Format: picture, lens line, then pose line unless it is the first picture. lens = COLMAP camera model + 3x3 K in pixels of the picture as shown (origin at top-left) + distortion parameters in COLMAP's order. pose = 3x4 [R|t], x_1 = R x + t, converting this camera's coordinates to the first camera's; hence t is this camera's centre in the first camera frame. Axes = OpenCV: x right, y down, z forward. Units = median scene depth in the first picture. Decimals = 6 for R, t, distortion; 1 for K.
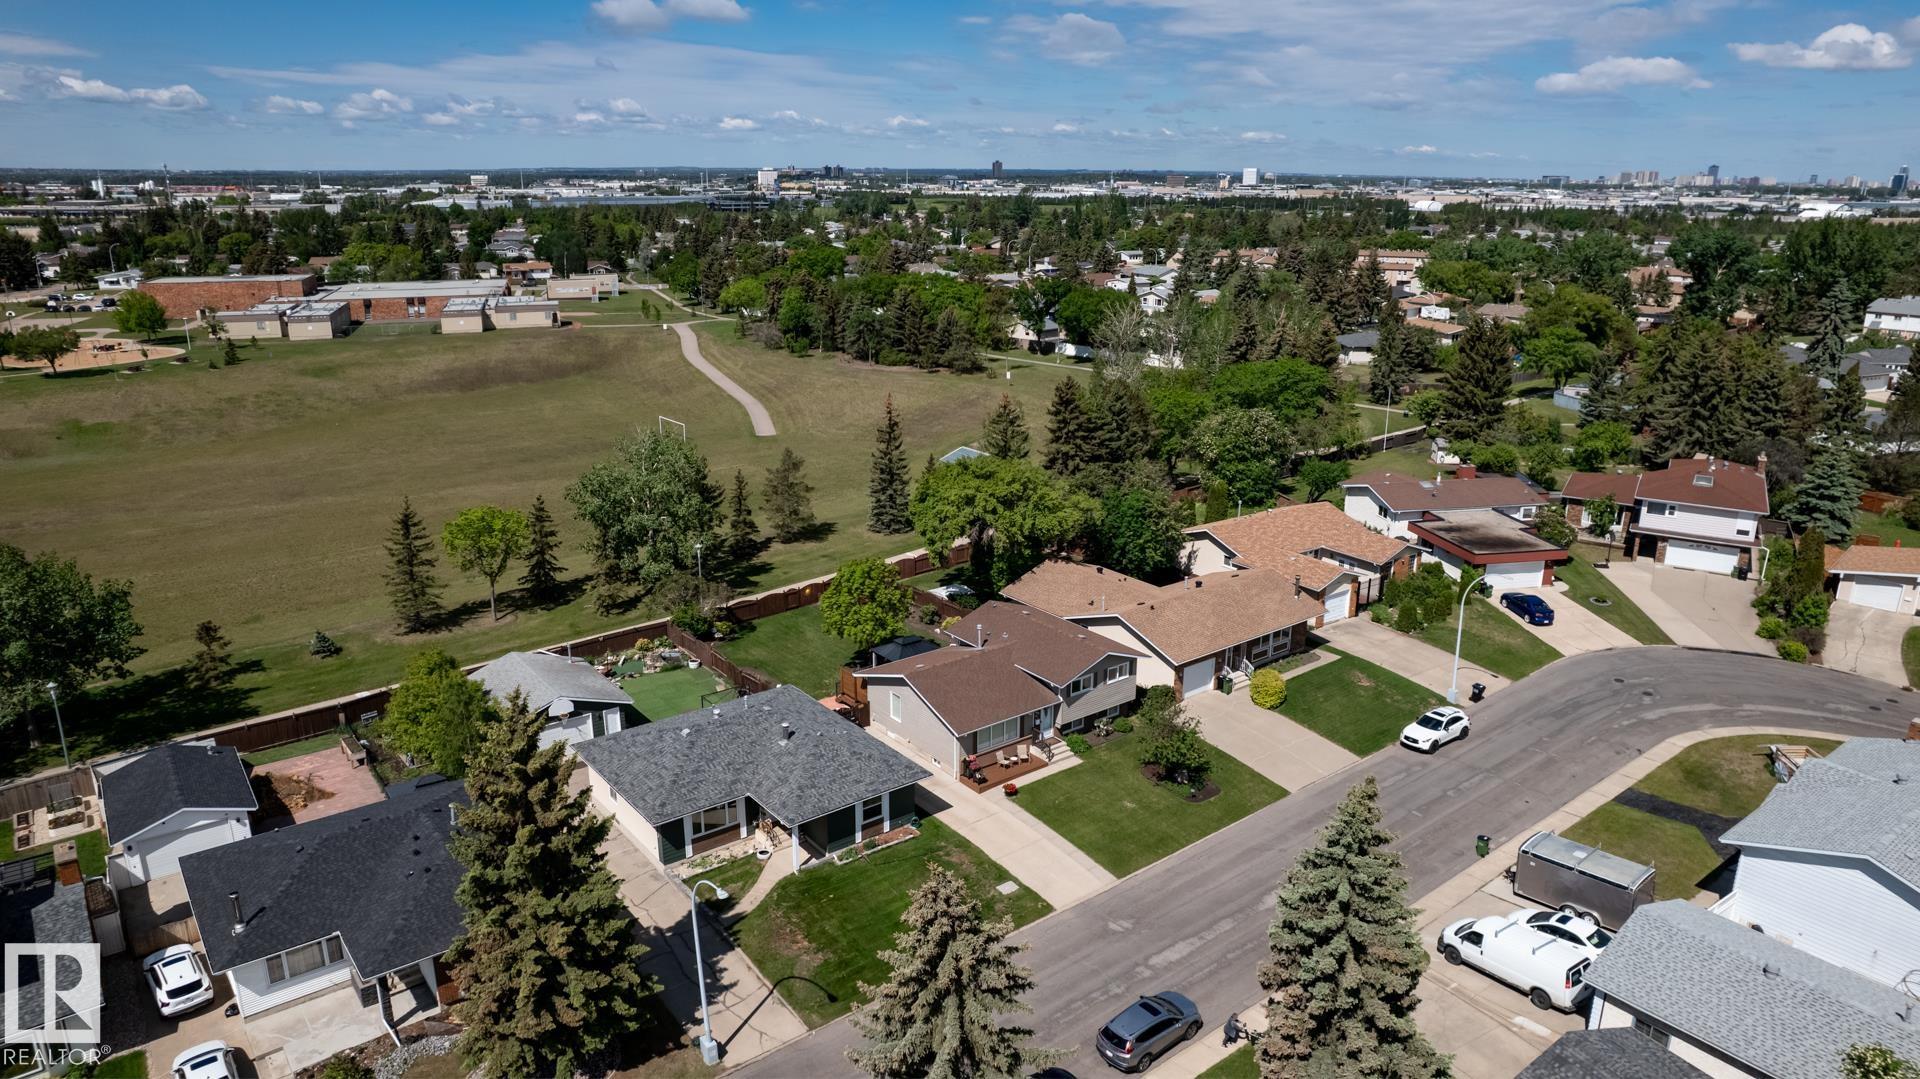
lens RADIAL K [[1230.5, 0, 960.0], [0, 1230.5, 539.5], [0, 0, 1]] dist [-0.074471, 0.062370]
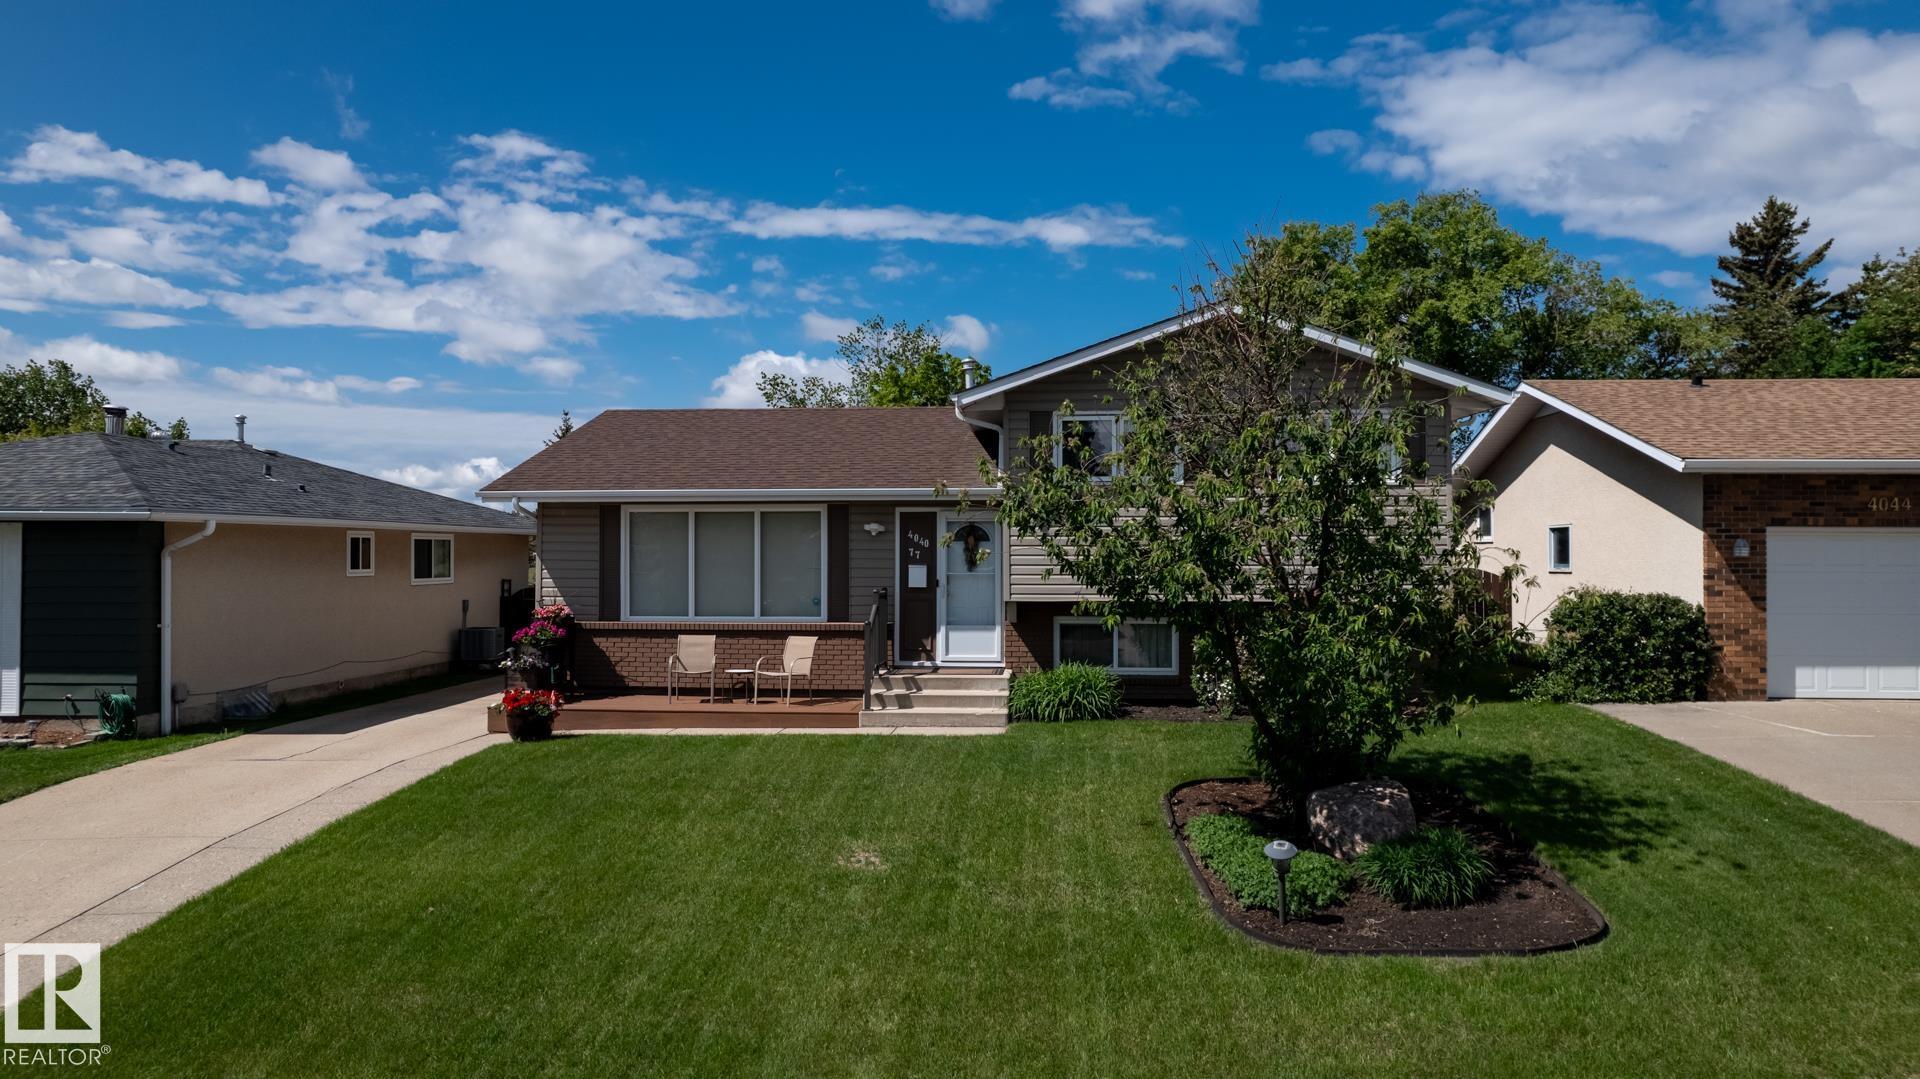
lens RADIAL K [[1230.5, 0, 960.0], [0, 1230.5, 539.5], [0, 0, 1]] dist [-0.074471, 0.062370]
pose [[0.747704, -0.014388, -0.663877, 0.175976], [-0.188683, 0.953952, -0.233183, 0.148011], [0.636662, 0.299614, 0.710559, 0.617760]]
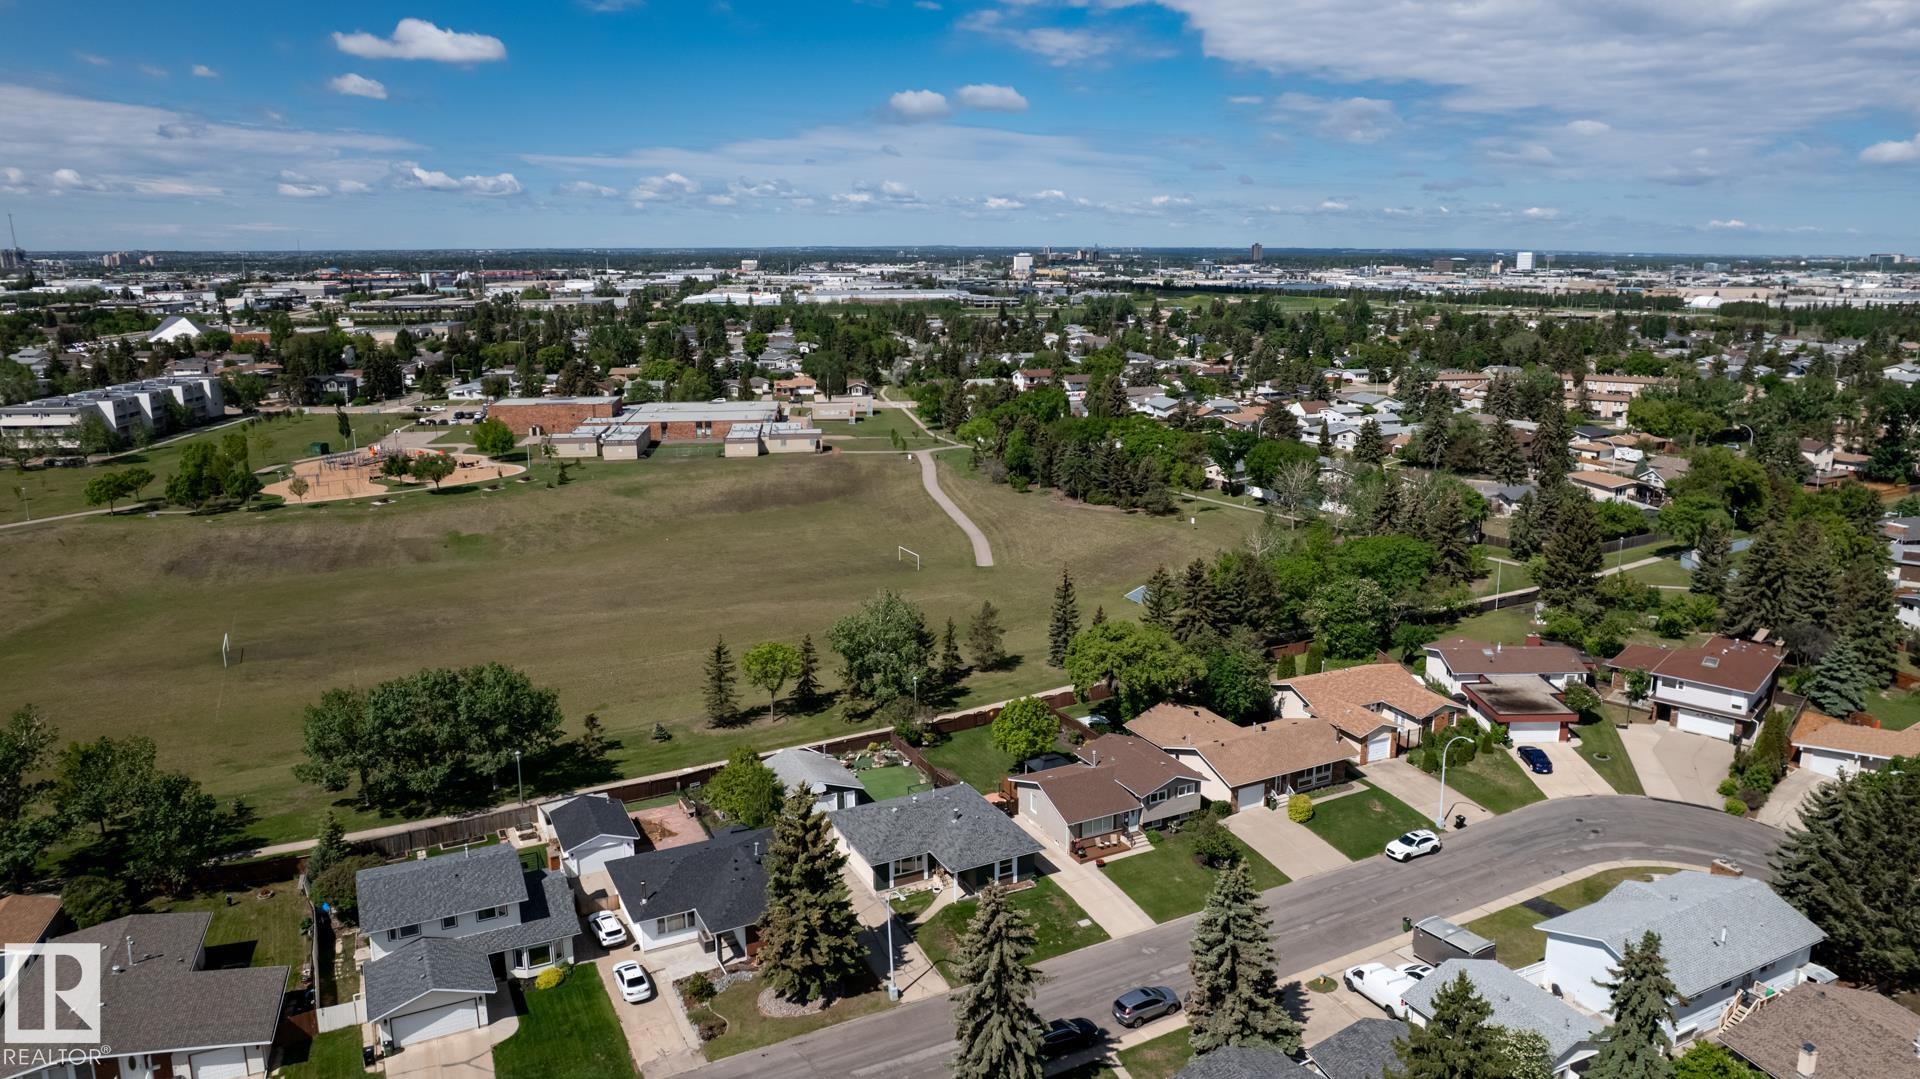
lens RADIAL K [[1258.9, 0, 993.0], [0, 1258.9, 534.8], [0, 0, 1]] dist [-0.054333, 0.021996]
pose [[0.984760, 0.035274, -0.170307, 0.112858], [-0.047066, 0.996728, -0.065707, -0.066198], [0.167432, 0.072721, 0.983198, -0.411168]]
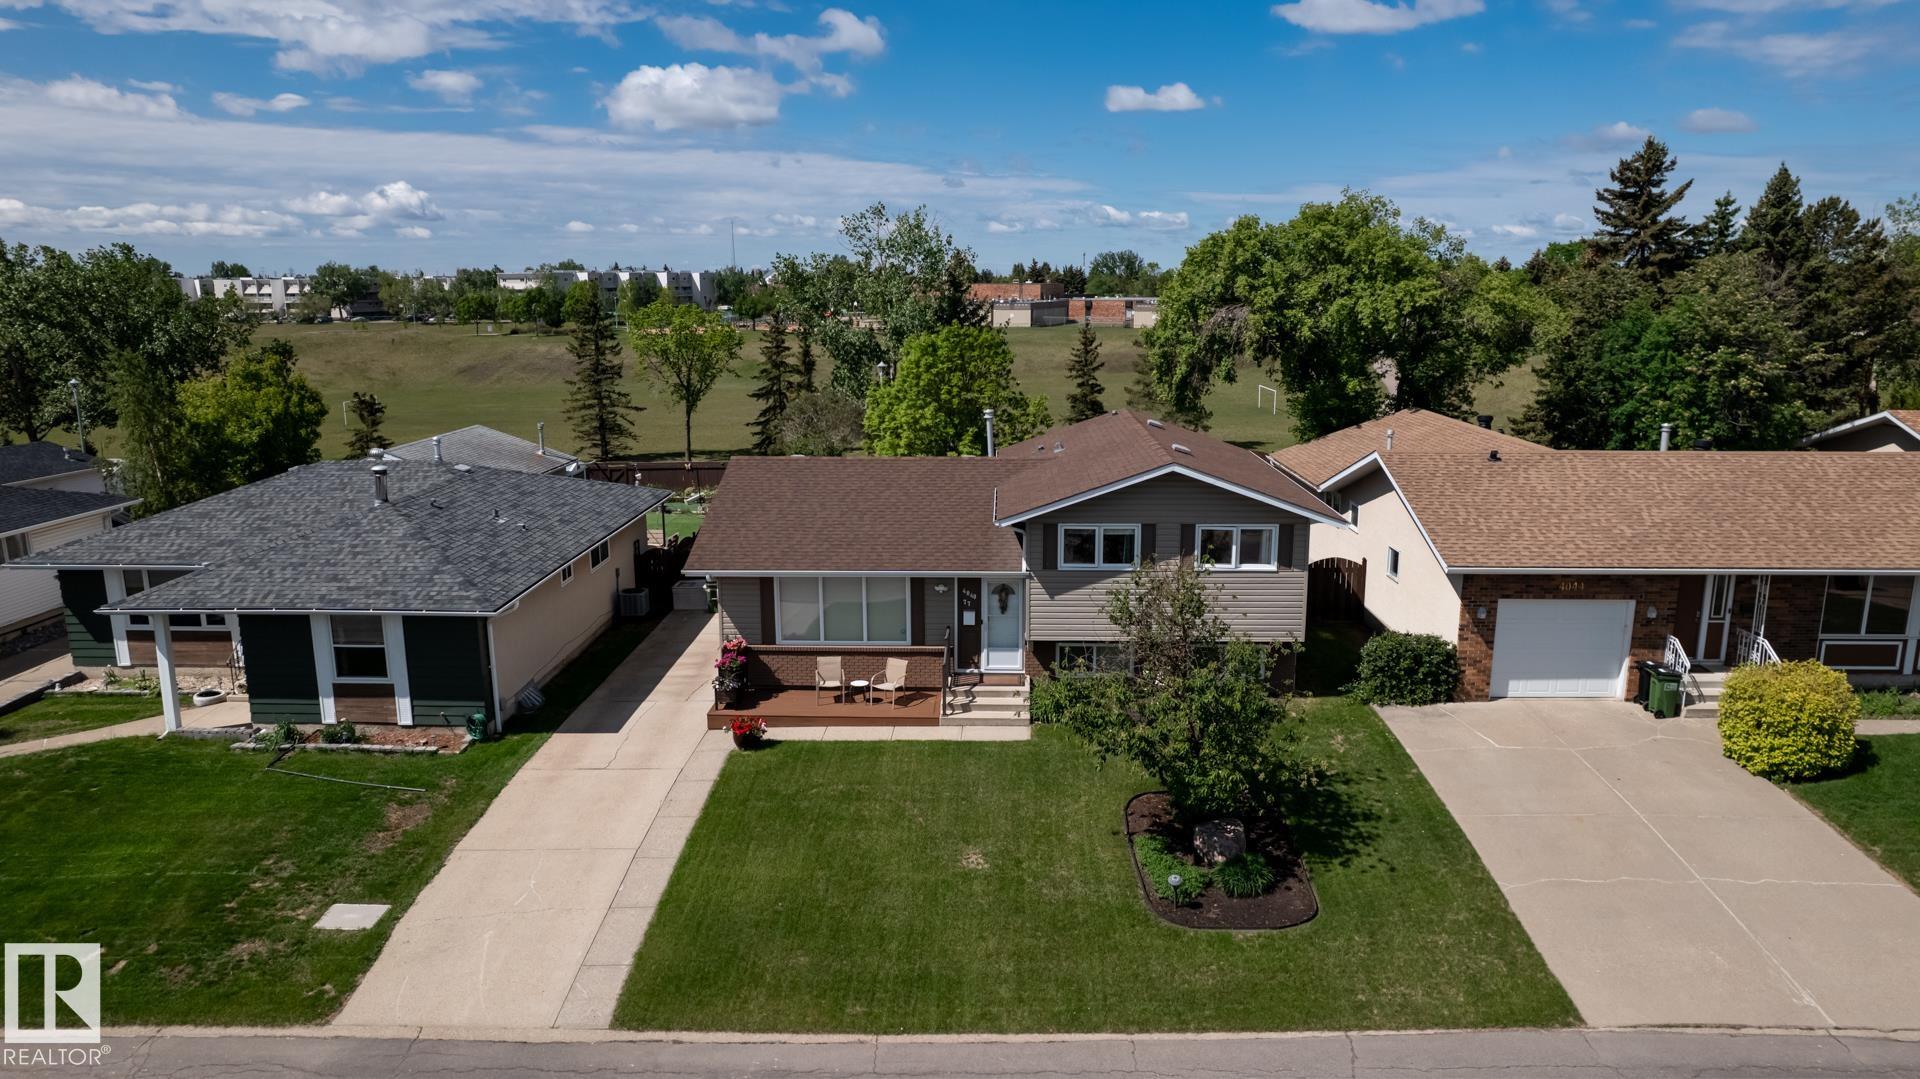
lens RADIAL K [[1233.1, 0, 958.8], [0, 1233.1, 520.2], [0, 0, 1]] dist [-0.052255, 0.000736]
pose [[0.769068, 0.113656, -0.628981, 0.226688], [-0.177484, 0.983338, -0.039326, 0.100274], [0.614031, 0.141878, 0.776425, 0.516039]]
